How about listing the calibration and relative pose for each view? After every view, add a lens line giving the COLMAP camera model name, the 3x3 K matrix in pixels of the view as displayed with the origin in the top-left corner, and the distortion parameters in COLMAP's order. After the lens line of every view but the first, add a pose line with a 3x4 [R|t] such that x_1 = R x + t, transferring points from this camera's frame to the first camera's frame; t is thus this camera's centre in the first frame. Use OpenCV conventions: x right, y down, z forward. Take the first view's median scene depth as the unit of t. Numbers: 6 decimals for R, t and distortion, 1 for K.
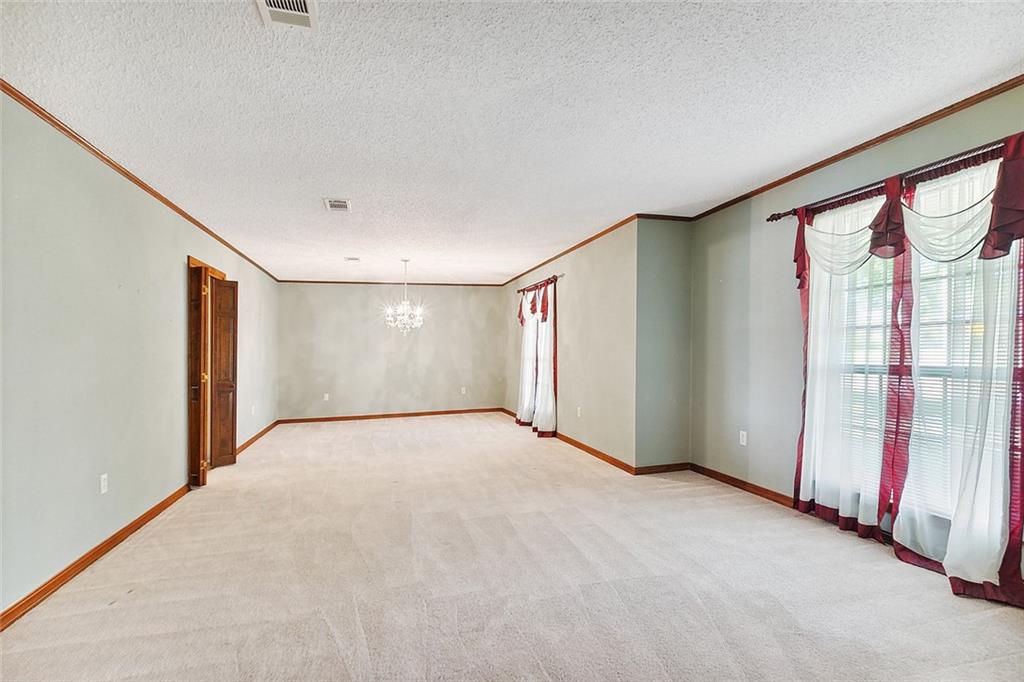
lens RADIAL K [[463.6, 0, 511.0], [0, 463.6, 359.2], [0, 0, 1]] dist [0.001602, -0.000811]
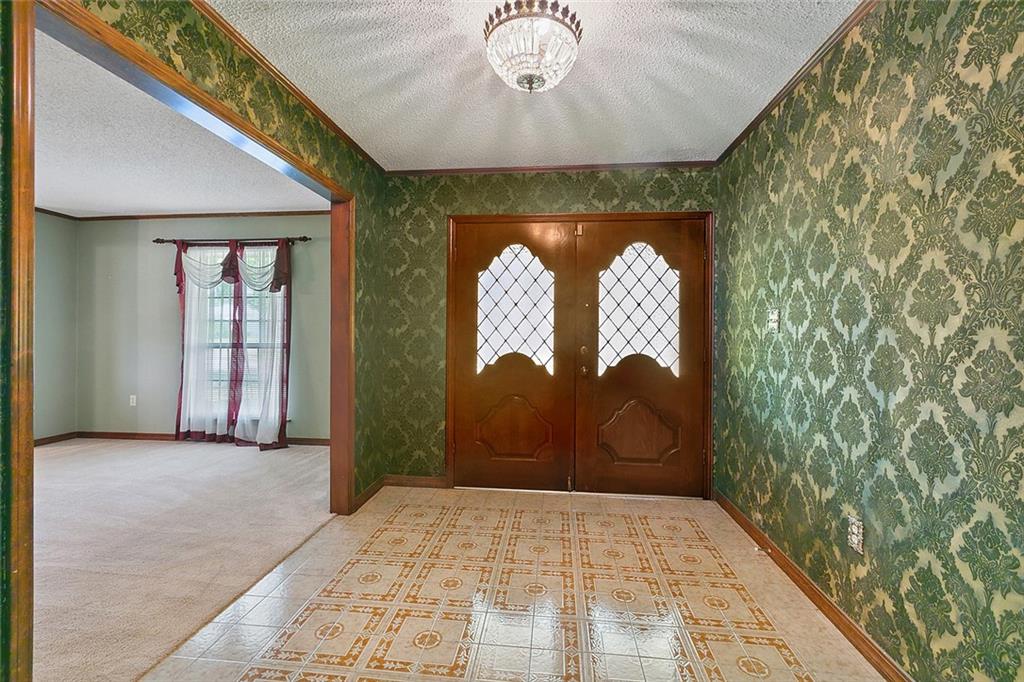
lens RADIAL K [[463.6, 0, 511.6], [0, 463.6, 337.2], [0, 0, 1]] dist [0.001602, -0.000811]
pose [[0.351840, -0.000604, 0.936060, -0.481322], [0.010382, 0.999941, -0.003257, 0.007920], [-0.936003, 0.010864, 0.351825, -0.639636]]
